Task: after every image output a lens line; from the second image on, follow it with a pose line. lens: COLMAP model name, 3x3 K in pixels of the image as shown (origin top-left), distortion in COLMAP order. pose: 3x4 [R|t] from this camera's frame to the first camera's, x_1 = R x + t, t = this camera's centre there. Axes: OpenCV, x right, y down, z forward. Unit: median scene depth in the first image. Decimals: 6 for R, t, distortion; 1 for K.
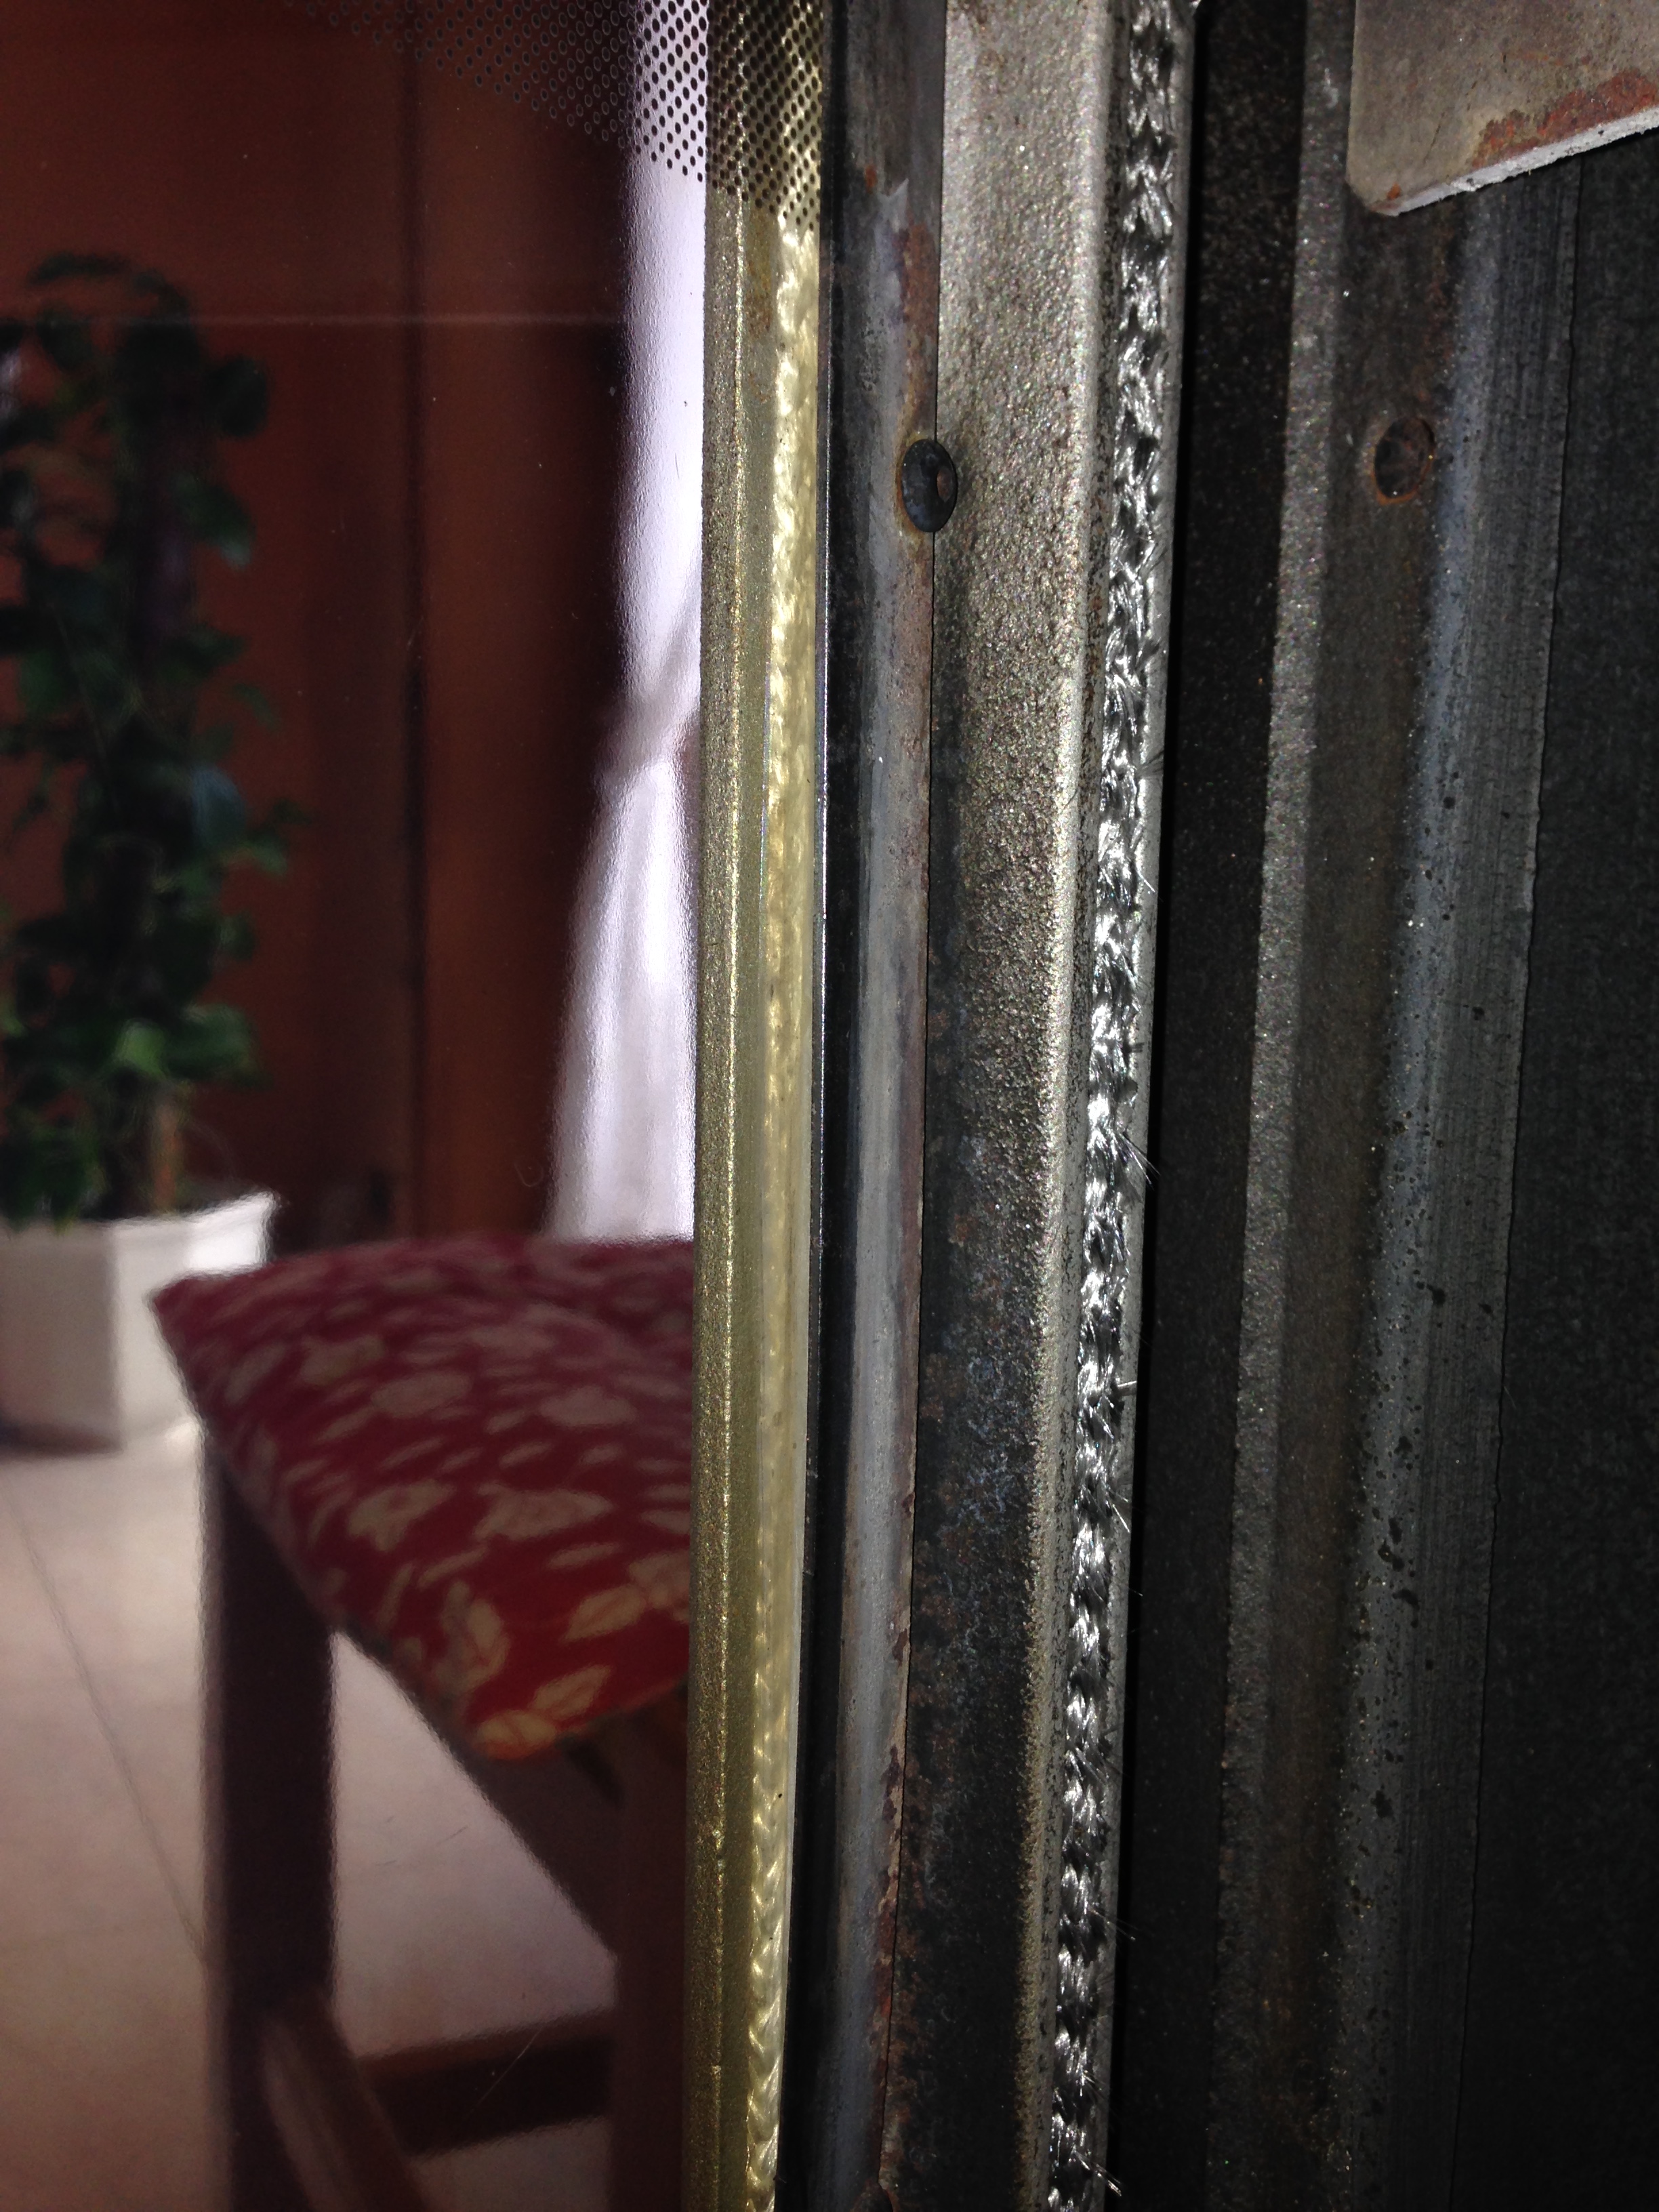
lens RADIAL K [[2121.7, 0, 829.5], [0, 2121.7, 1106.0], [0, 0, 1]] dist [0.111873, -0.004052]
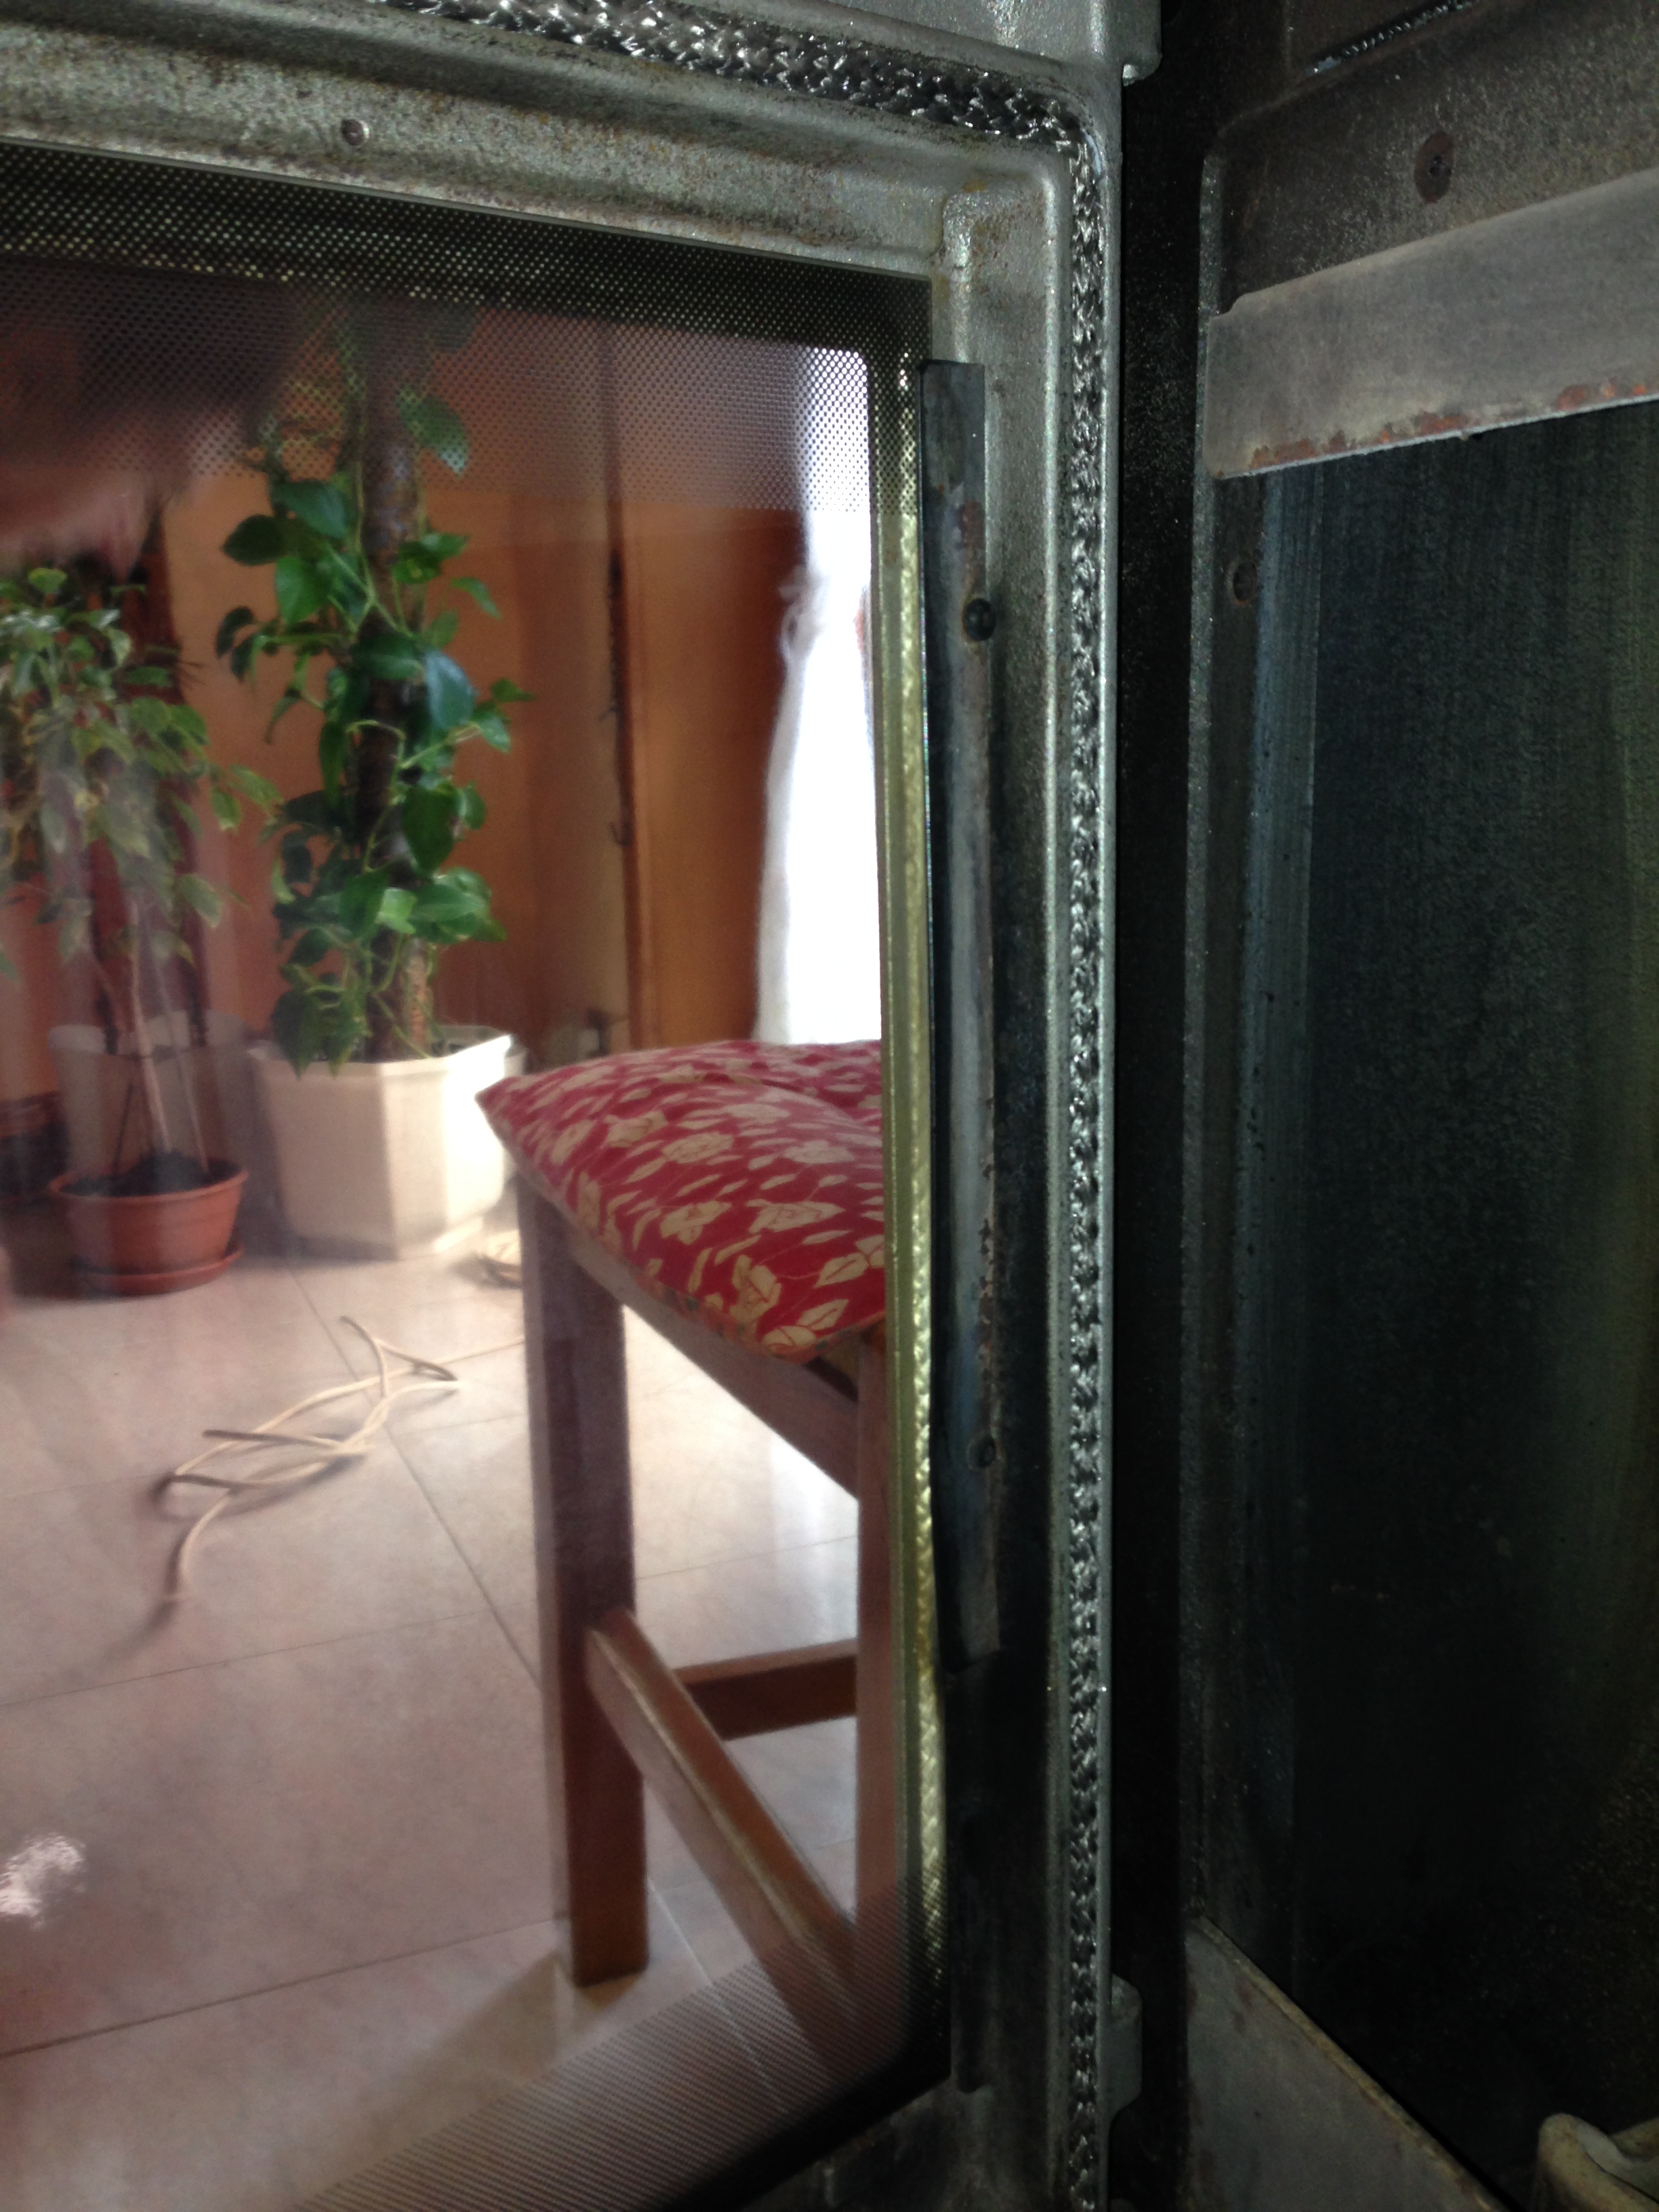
lens RADIAL K [[2121.7, 0, 829.5], [0, 2121.7, 1106.0], [0, 0, 1]] dist [0.111873, -0.004052]
pose [[0.996039, -0.026445, -0.084891, 0.015565], [0.032582, 0.996891, 0.071746, 0.014218], [0.082730, -0.074228, 0.993804, -0.463537]]
